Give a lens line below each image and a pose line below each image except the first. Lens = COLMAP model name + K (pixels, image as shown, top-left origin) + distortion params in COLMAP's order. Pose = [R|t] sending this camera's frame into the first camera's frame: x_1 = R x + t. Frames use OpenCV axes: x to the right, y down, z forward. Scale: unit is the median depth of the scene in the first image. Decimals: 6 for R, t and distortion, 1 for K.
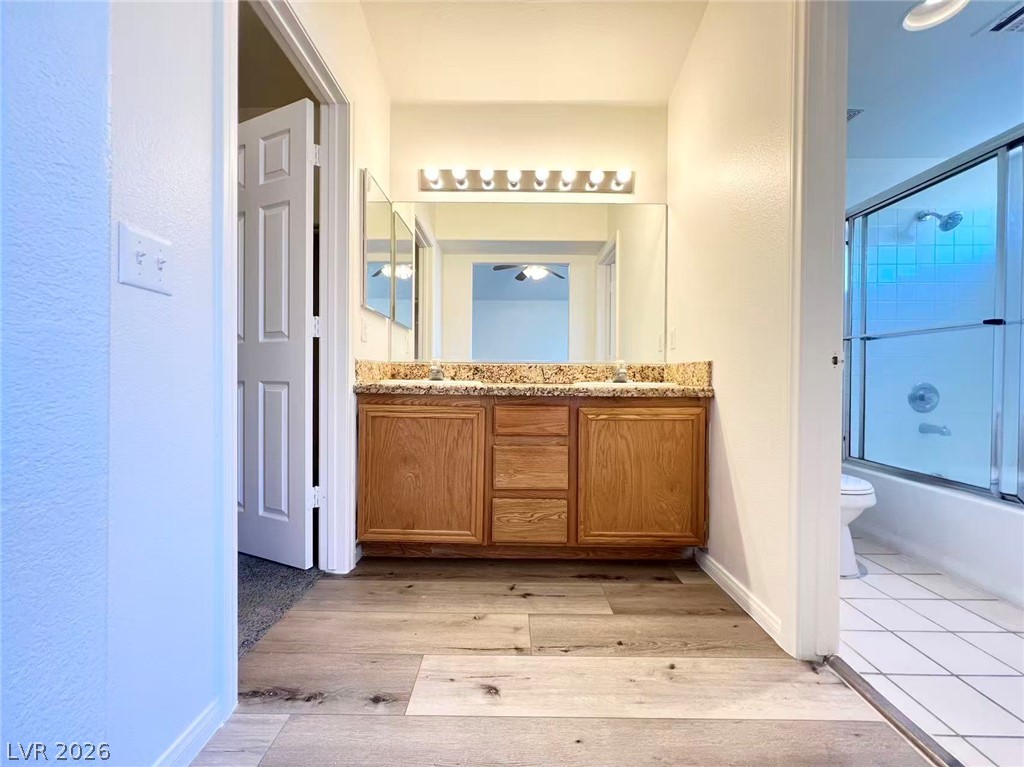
lens RADIAL K [[410.8, 0, 509.3], [0, 410.8, 383.1], [0, 0, 1]] dist [0.000023, 0.000653]
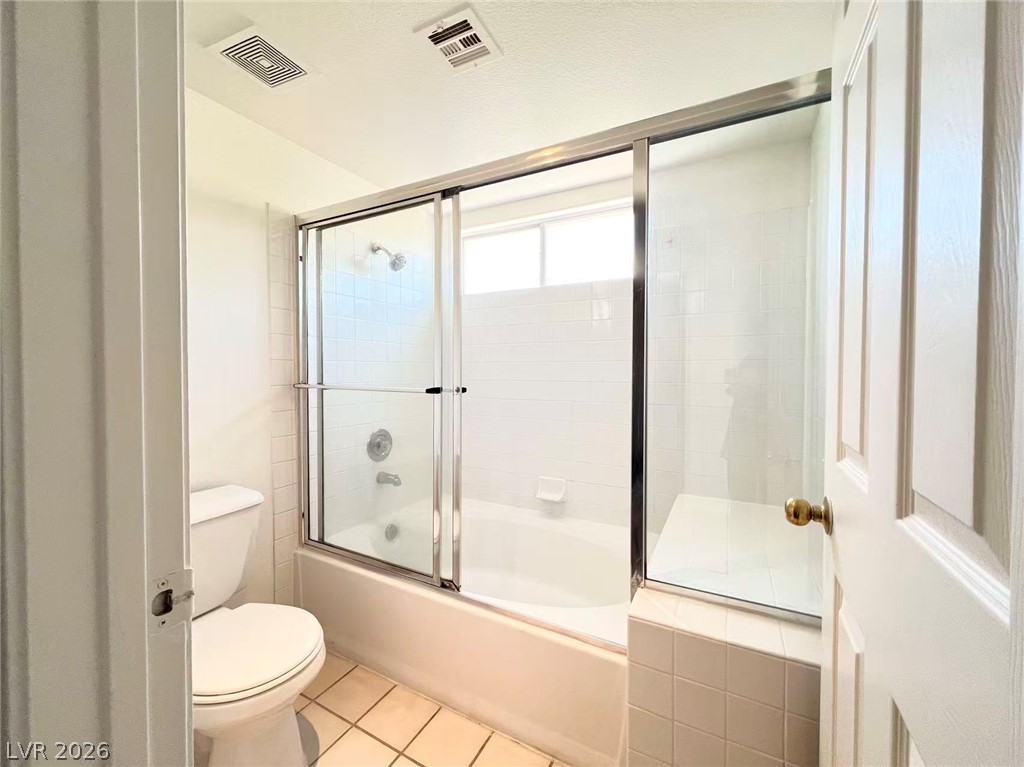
lens RADIAL K [[410.8, 0, 509.3], [0, 410.8, 383.1], [0, 0, 1]] dist [0.000023, 0.000653]
pose [[0.469638, -0.025773, 0.882483, 0.342994], [0.007926, 0.999657, 0.024977, -0.133255], [-0.882823, -0.004735, 0.469681, 0.318969]]
